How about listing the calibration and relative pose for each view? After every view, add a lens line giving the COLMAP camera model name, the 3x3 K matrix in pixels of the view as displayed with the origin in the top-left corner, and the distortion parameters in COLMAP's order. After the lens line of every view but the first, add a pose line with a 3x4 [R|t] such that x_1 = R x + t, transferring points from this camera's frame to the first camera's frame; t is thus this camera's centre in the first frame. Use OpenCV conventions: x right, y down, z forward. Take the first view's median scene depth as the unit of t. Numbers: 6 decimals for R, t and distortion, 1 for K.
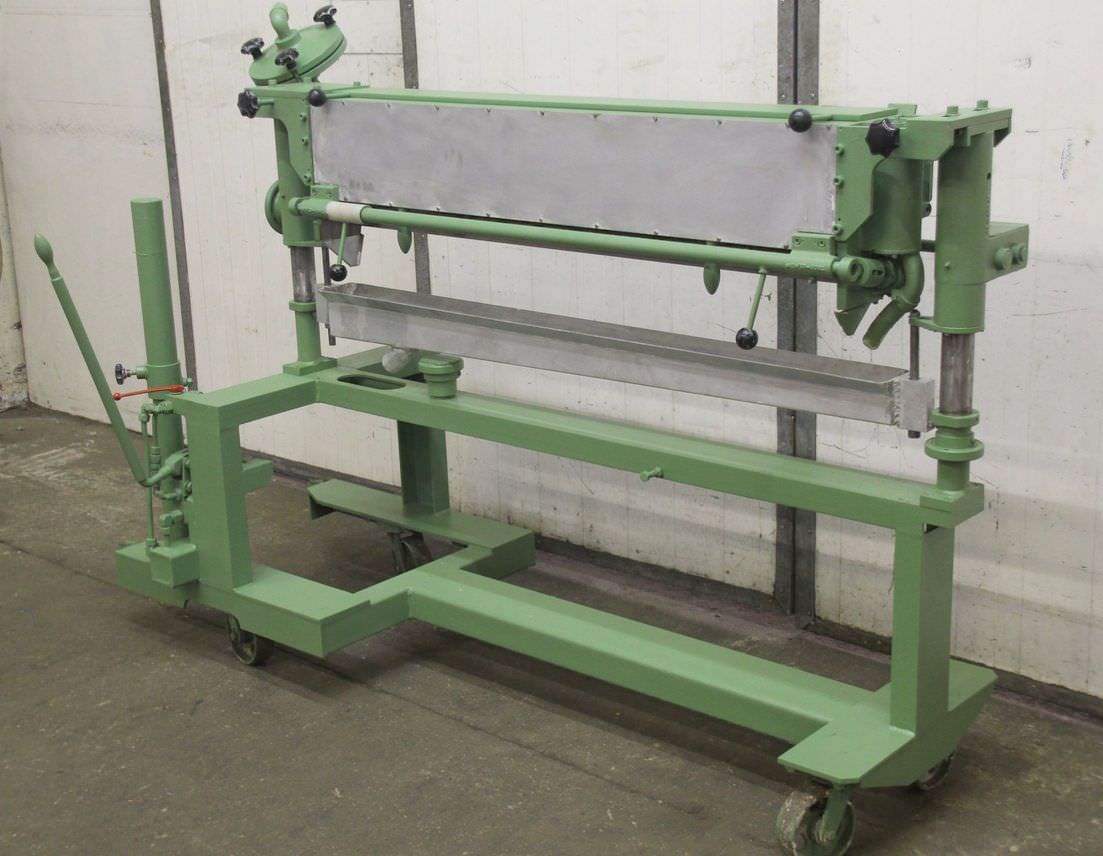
lens RADIAL K [[1651.5, 0, 569.8], [0, 1651.5, 430.1], [0, 0, 1]] dist [0.151577, -0.050107]
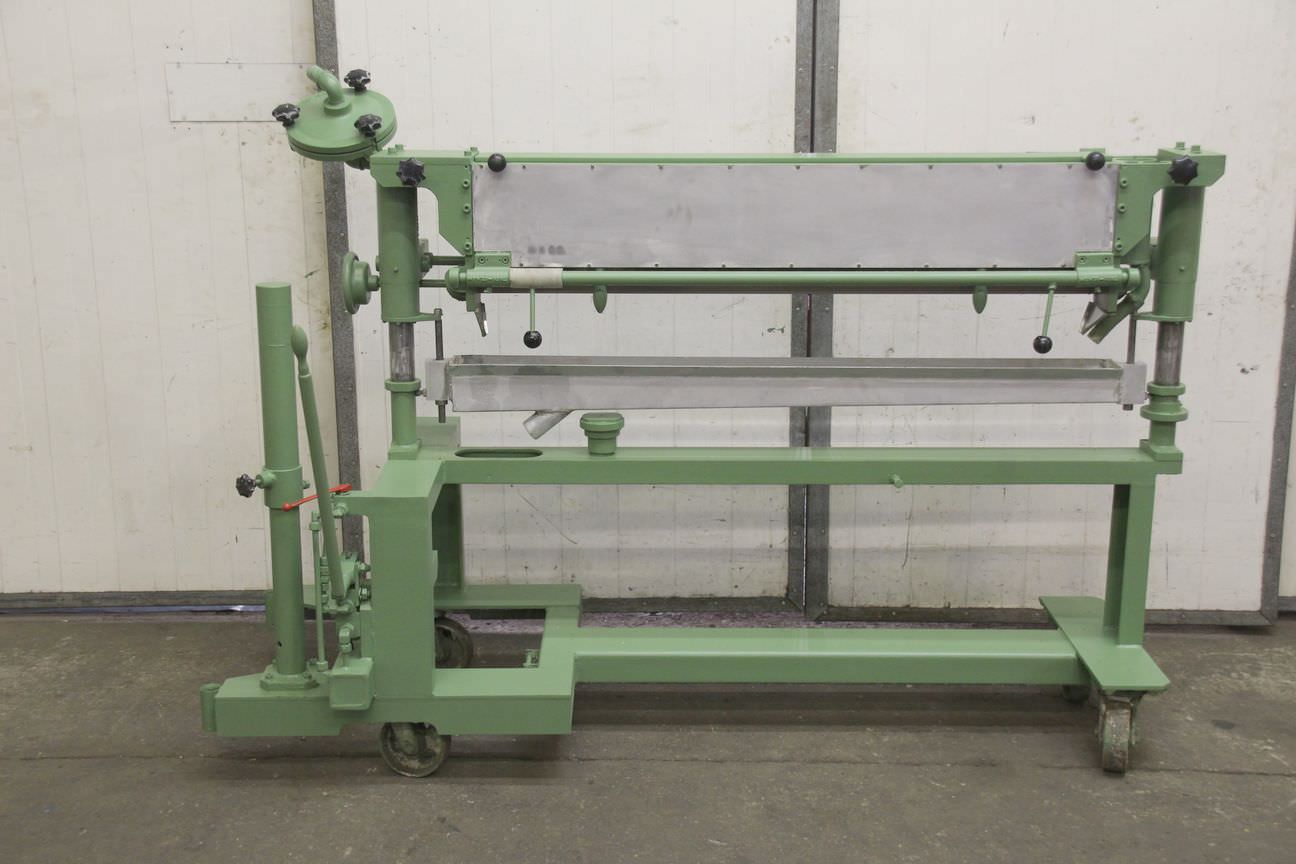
lens RADIAL K [[1661.2, 0, 648.0], [0, 1661.2, 432.0], [0, 0, 1]] dist [0.124619, 0.027006]
pose [[0.757100, -0.127936, 0.640650, -0.680897], [0.156569, 0.987592, 0.012191, -0.039842], [-0.634260, 0.091077, 0.767736, 0.197036]]
